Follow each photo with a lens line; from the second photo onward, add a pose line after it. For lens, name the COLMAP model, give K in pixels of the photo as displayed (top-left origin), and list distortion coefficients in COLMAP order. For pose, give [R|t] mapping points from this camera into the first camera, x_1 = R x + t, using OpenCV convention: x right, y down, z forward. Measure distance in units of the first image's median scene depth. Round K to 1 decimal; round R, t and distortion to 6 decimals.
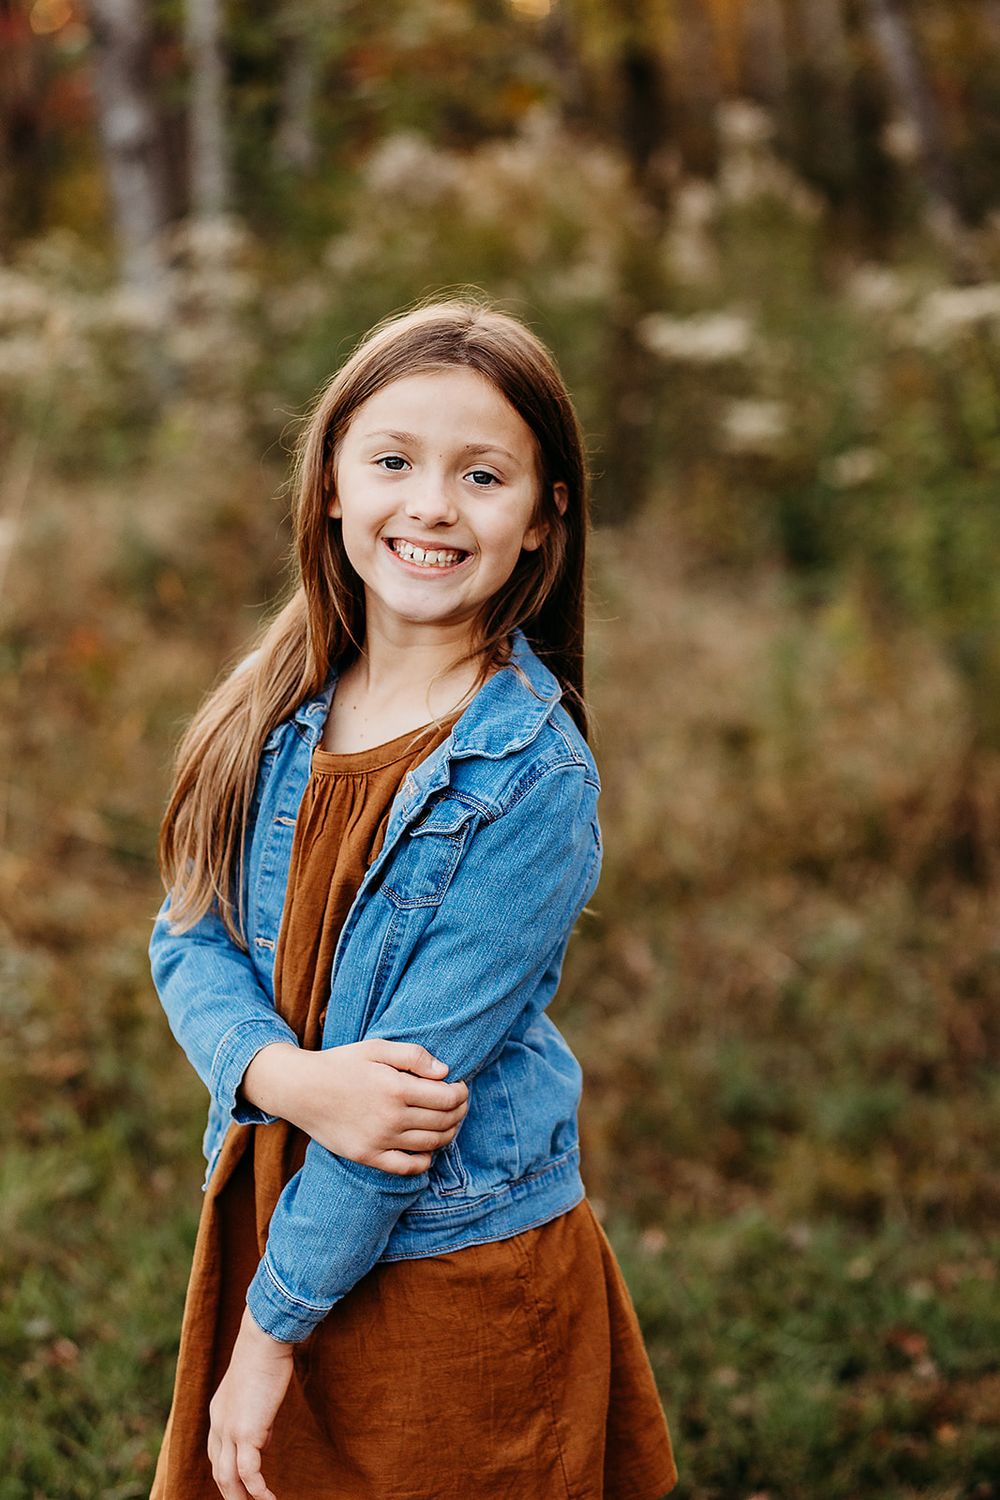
lens RADIAL K [[3863.0, 0, 500.0], [0, 3863.0, 750.0], [0, 0, 1]] dist [0.095764, 0.056503]
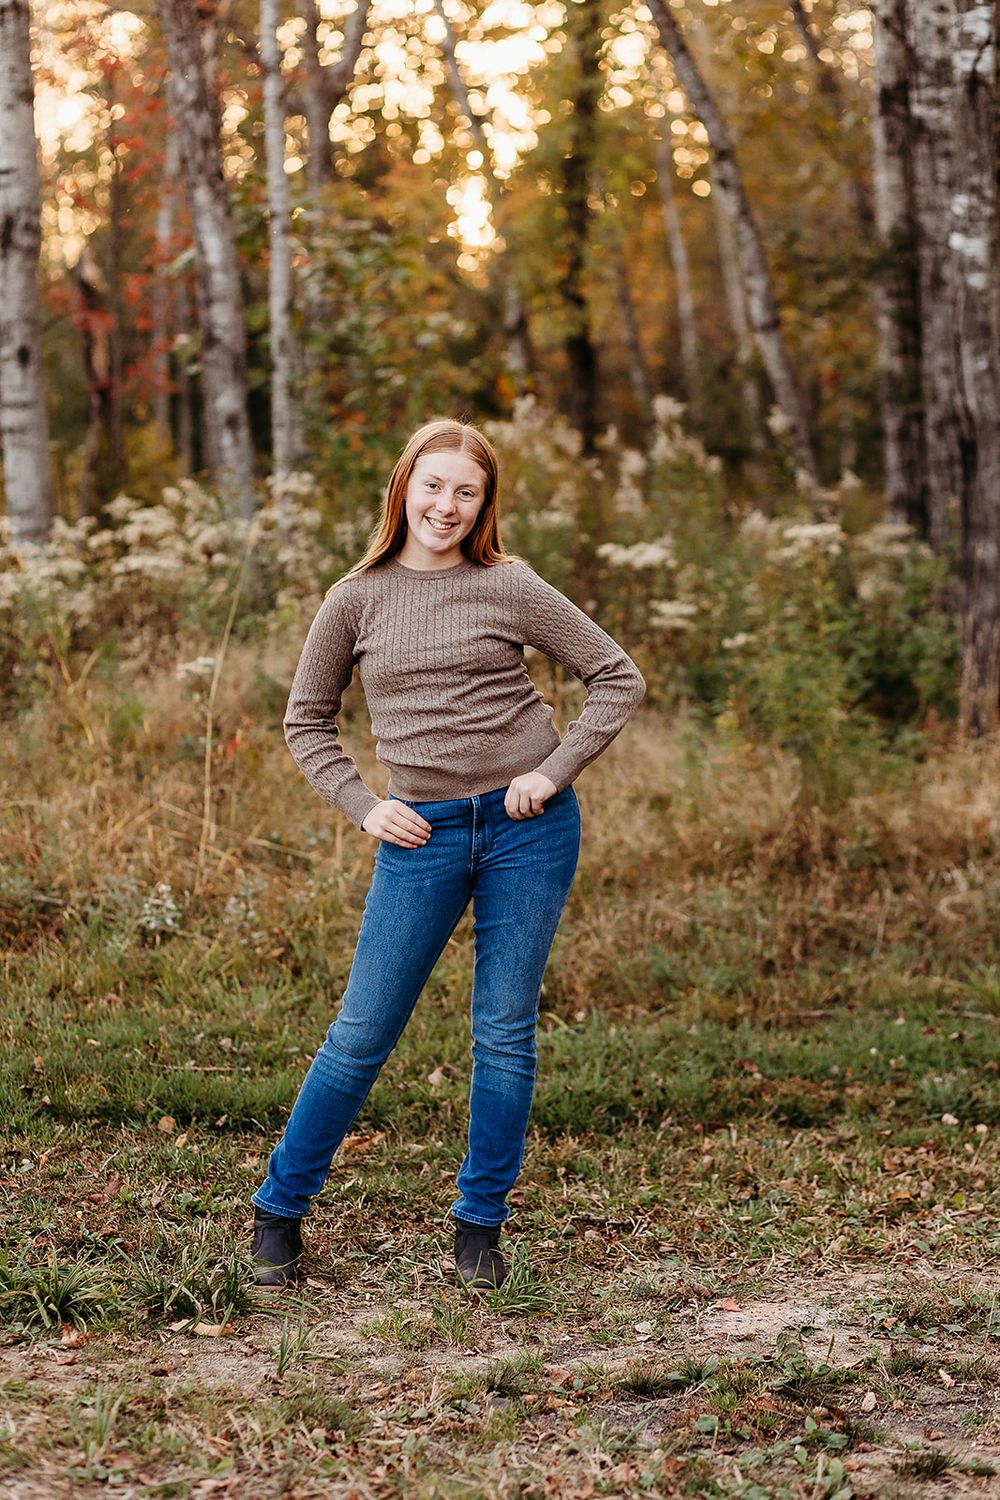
lens RADIAL K [[3675.4, 0, 500.0], [0, 3675.4, 750.0], [0, 0, 1]] dist [0.036988, 0.217308]
pose [[0.999797, 0.009950, 0.017509, -0.029189], [-0.008877, 0.998136, -0.060373, 0.064125], [-0.018077, 0.060205, 0.998022, -0.473712]]
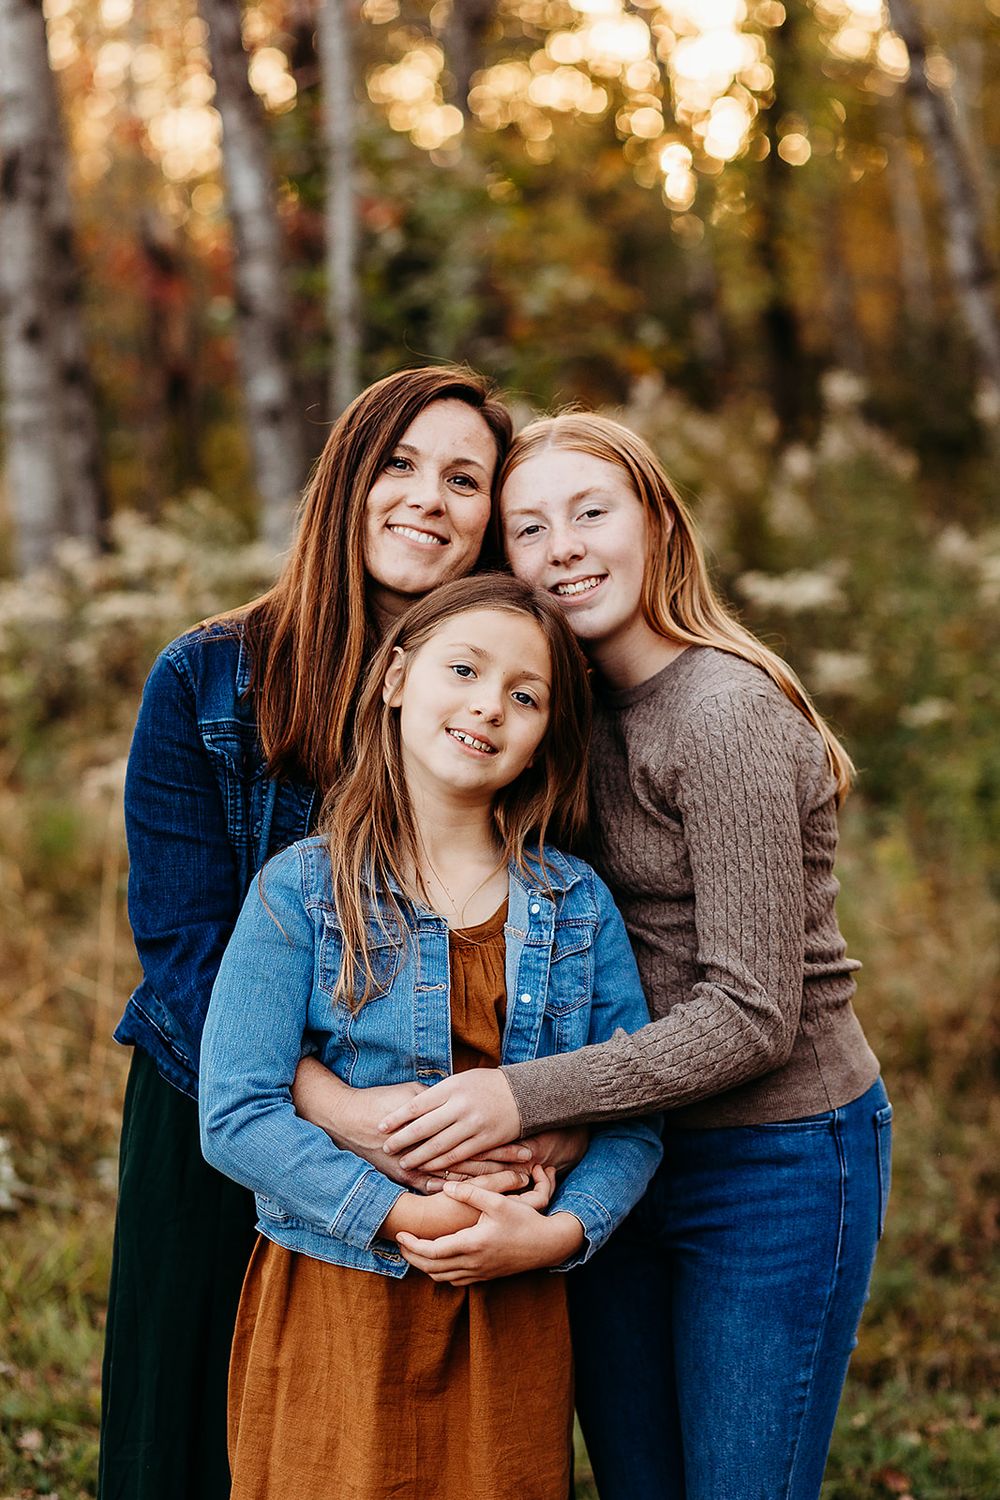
lens RADIAL K [[3897.2, 0, 519.9], [0, 3897.2, 750.7], [0, 0, 1]] dist [0.090211, 0.202555]
pose [[0.999256, 0.004518, -0.038314, 0.022846], [-0.006849, 0.998119, -0.060920, 0.005322], [0.037967, 0.061137, 0.997407, -0.099945]]
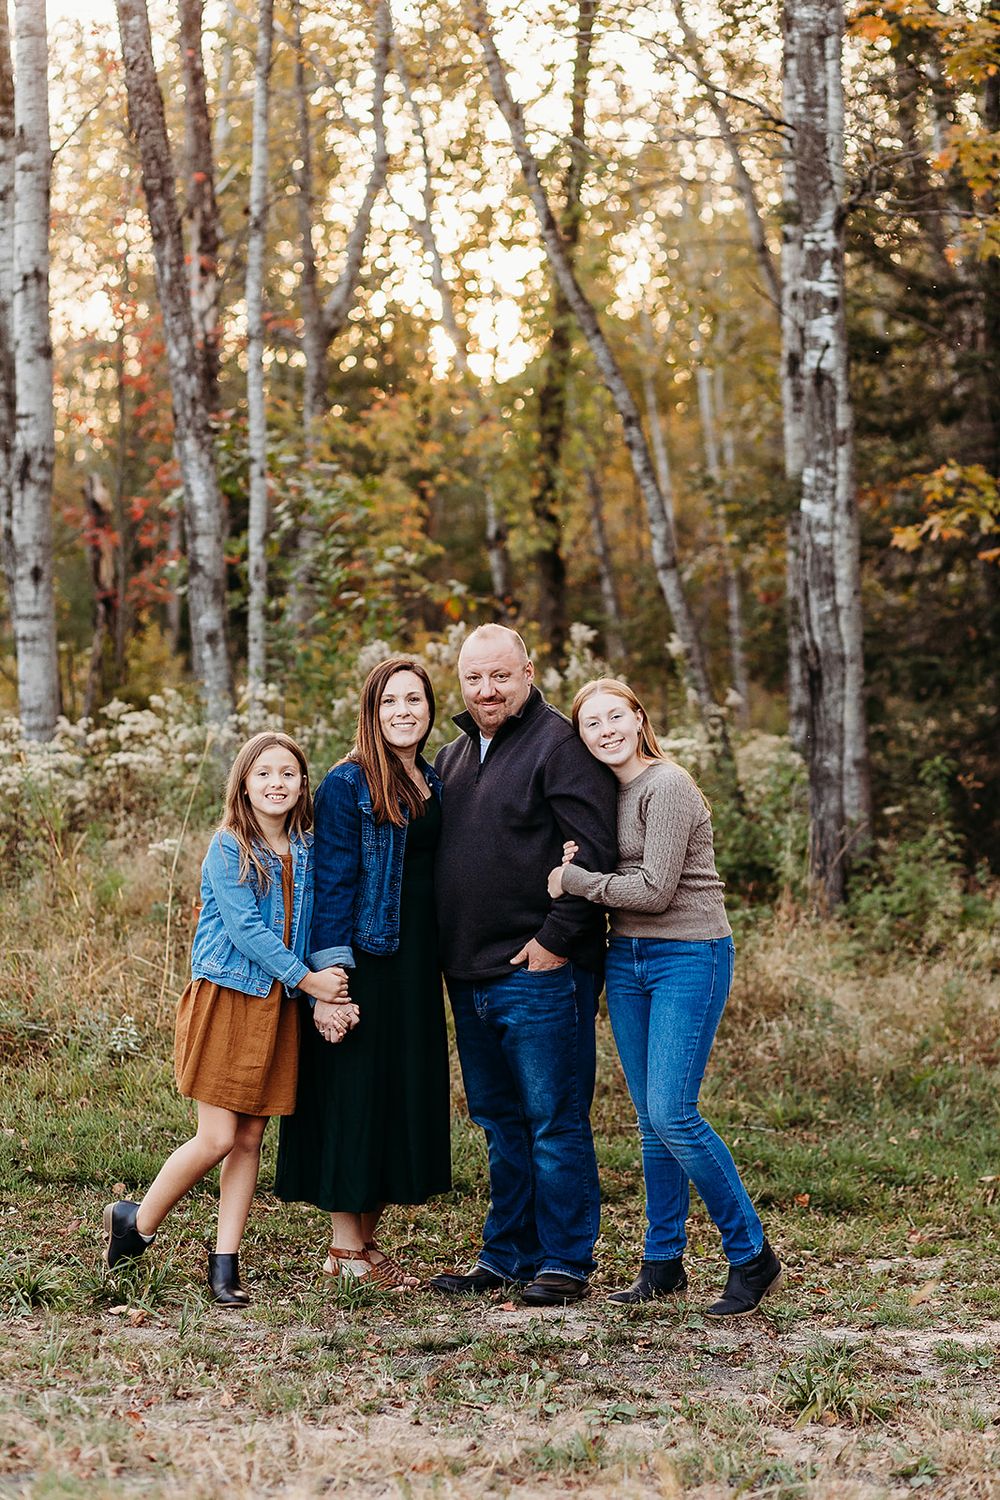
lens RADIAL K [[3675.4, 0, 500.0], [0, 3675.4, 750.0], [0, 0, 1]] dist [0.036988, 0.217308]
pose [[0.999533, 0.028051, 0.012163, 0.014692], [-0.026537, 0.993518, -0.110534, 0.091025], [-0.015185, 0.110159, 0.993798, -0.802041]]
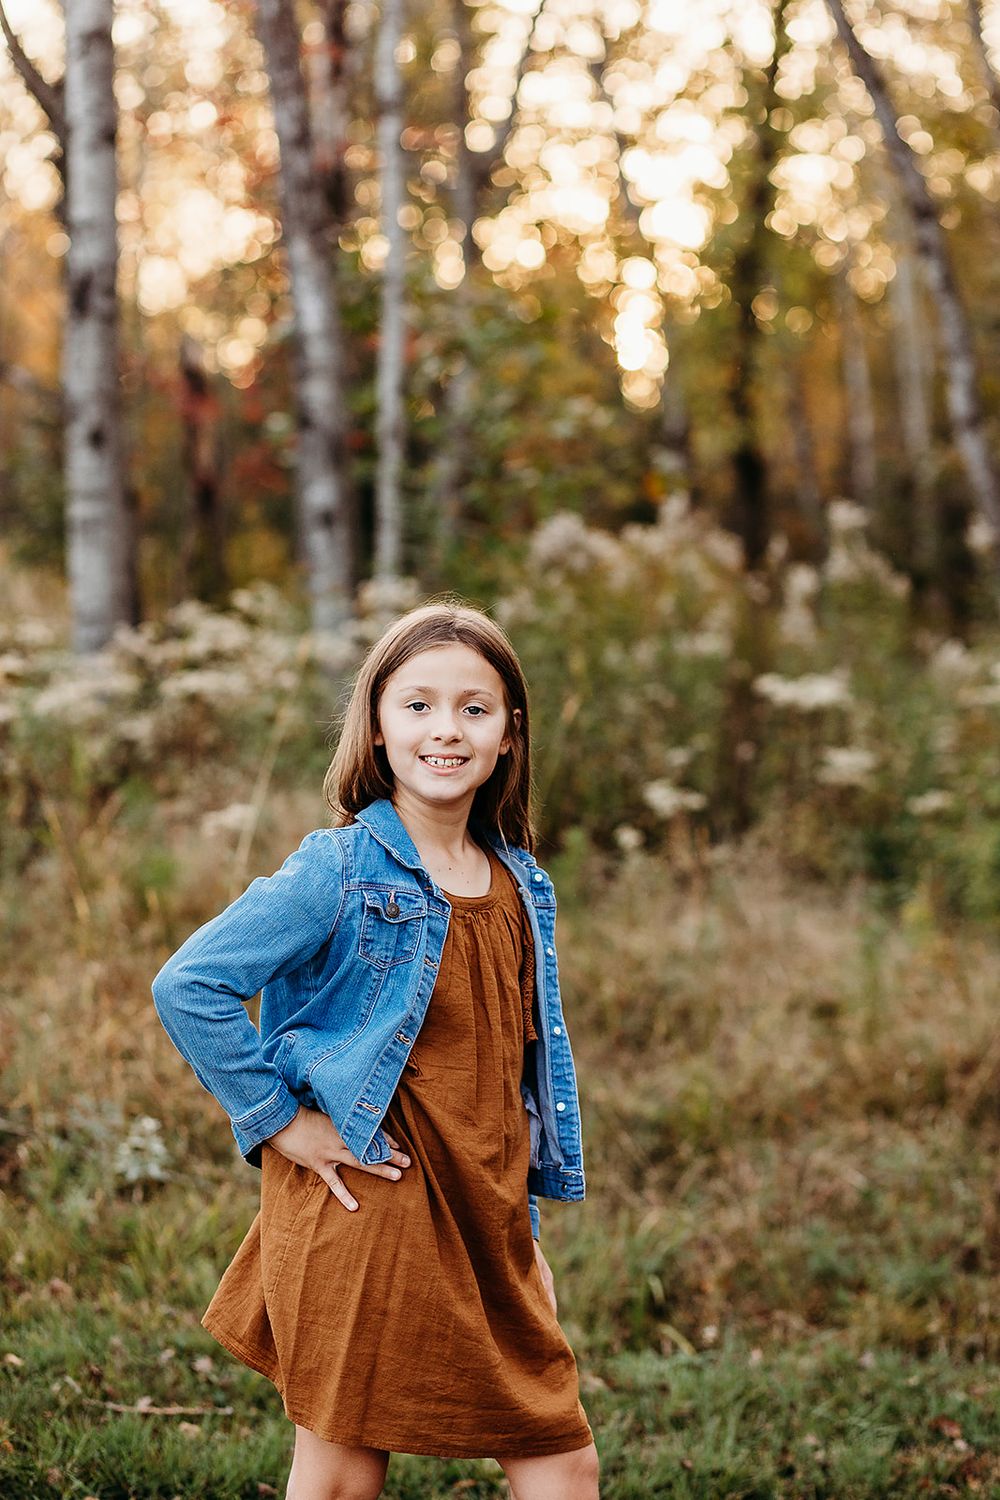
lens RADIAL K [[3719.0, 0, 500.0], [0, 3719.0, 750.0], [0, 0, 1]] dist [0.035967, 0.030076]
pose [[0.998752, 0.042898, -0.025564, -0.014694], [-0.045133, 0.994510, -0.094404, 0.029494], [0.021374, 0.095440, 0.995206, -0.172654]]
